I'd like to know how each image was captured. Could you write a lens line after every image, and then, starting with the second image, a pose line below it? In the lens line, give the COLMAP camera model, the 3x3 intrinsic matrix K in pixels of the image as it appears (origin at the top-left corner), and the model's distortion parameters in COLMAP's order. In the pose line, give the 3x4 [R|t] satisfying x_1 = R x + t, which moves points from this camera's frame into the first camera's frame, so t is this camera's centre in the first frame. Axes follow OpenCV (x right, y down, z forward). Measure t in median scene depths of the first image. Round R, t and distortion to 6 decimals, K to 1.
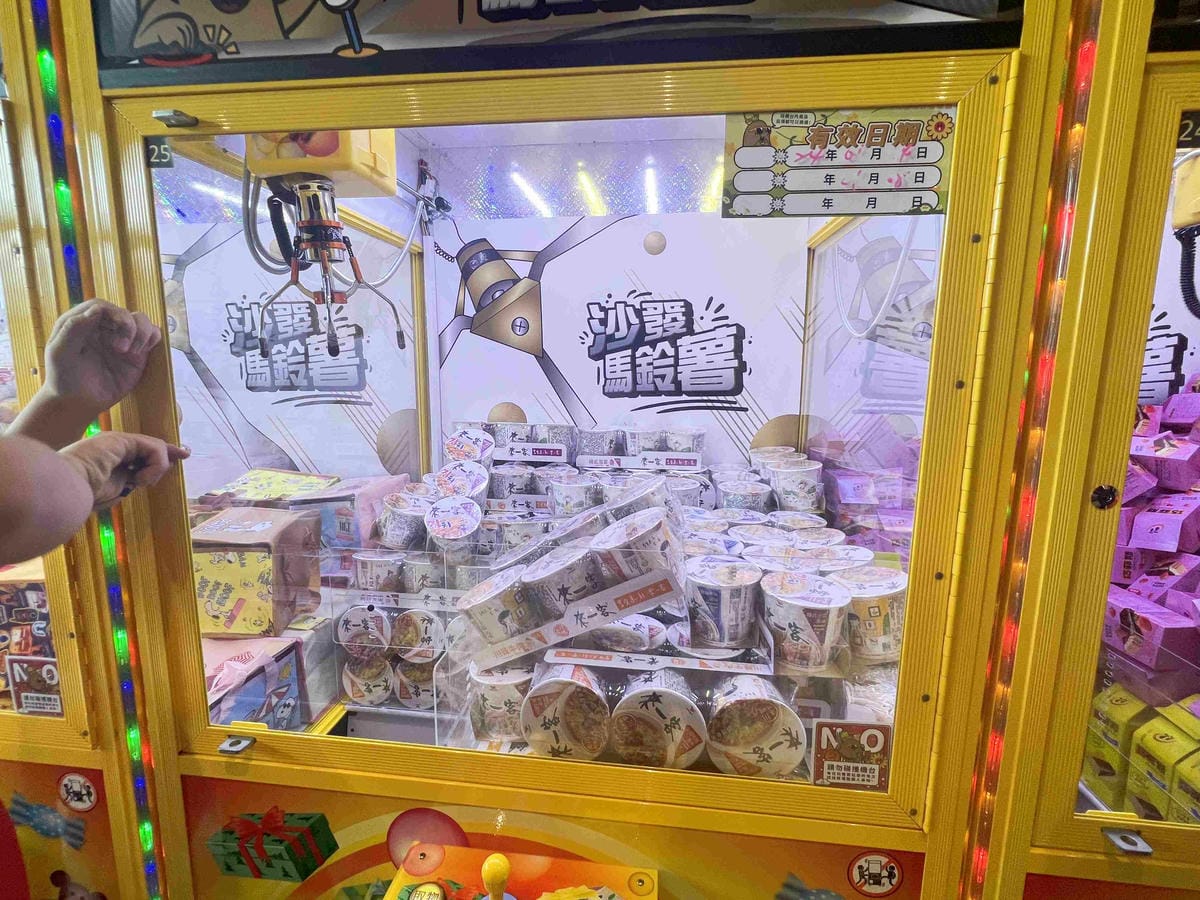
lens RADIAL K [[570.9, 0, 612.1], [0, 570.9, 451.5], [0, 0, 1]] dist [0.016314, -0.003311]
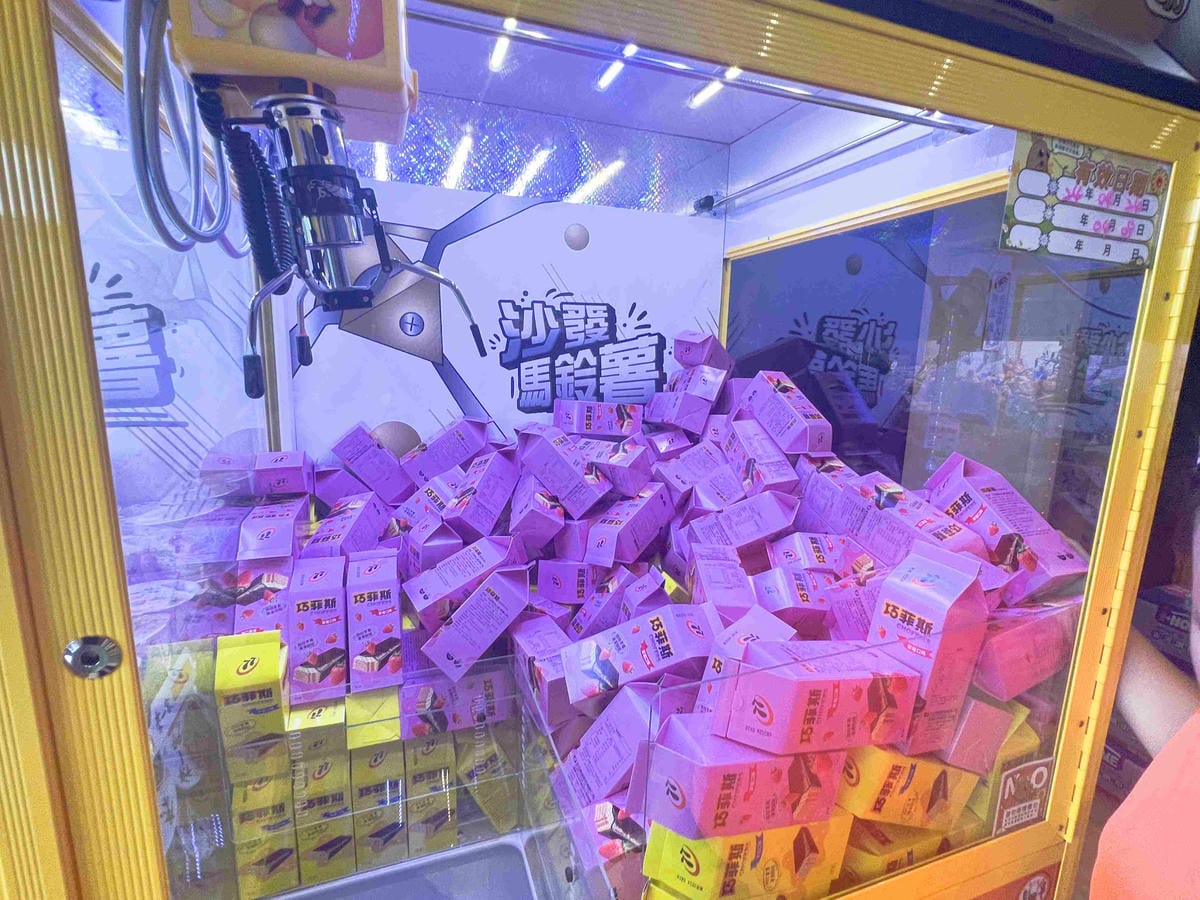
lens RADIAL K [[570.9, 0, 631.0], [0, 570.9, 462.8], [0, 0, 1]] dist [0.016314, -0.003311]
pose [[0.898063, -0.057733, 0.436063, -0.247401], [0.042140, 0.998082, 0.045356, -0.053466], [-0.437845, -0.022357, 0.898773, 0.163831]]
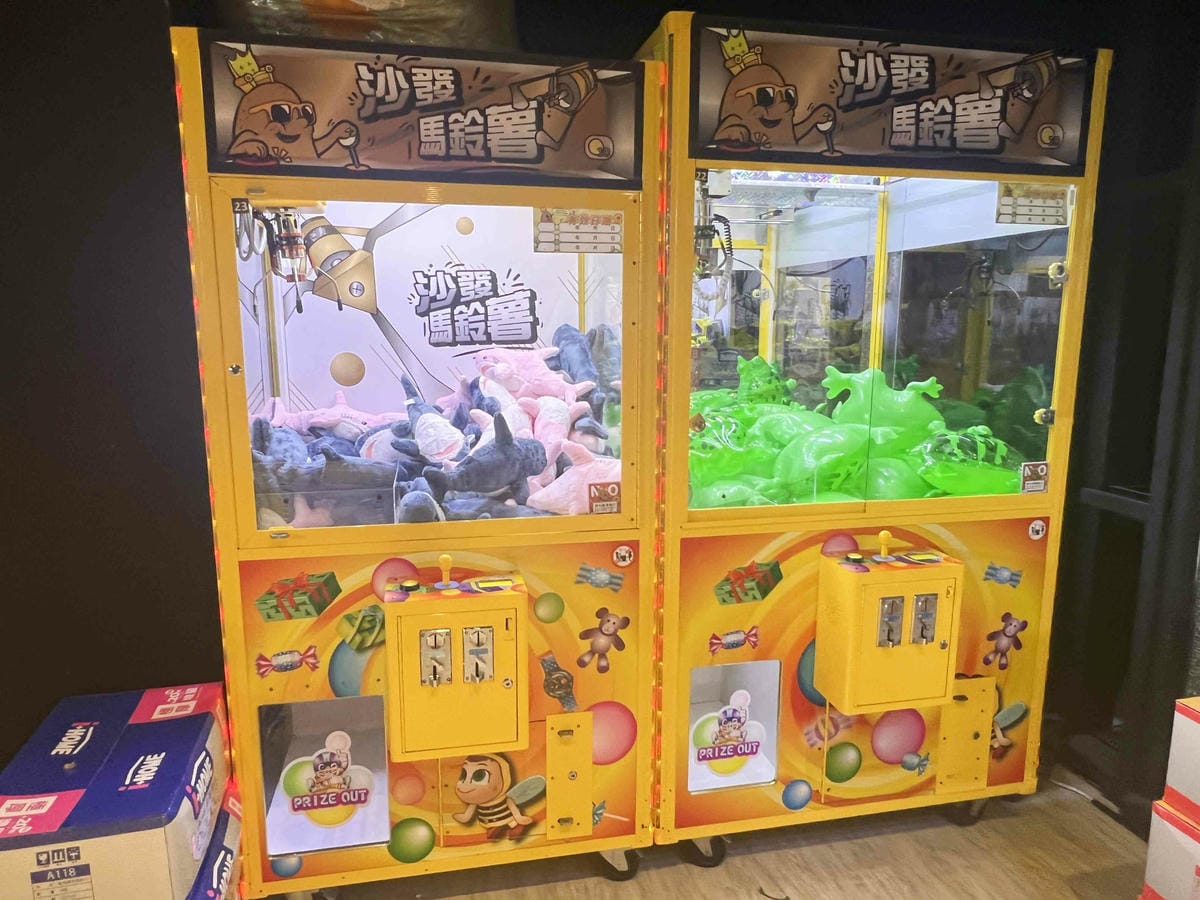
lens RADIAL K [[701.8, 0, 594.2], [0, 701.8, 458.5], [0, 0, 1]] dist [0.027027, -0.000150]
pose [[0.947935, -0.070949, 0.310461, -0.175830], [0.058887, 0.997107, 0.048067, 0.100253], [-0.312973, -0.027282, 0.949370, -0.607614]]
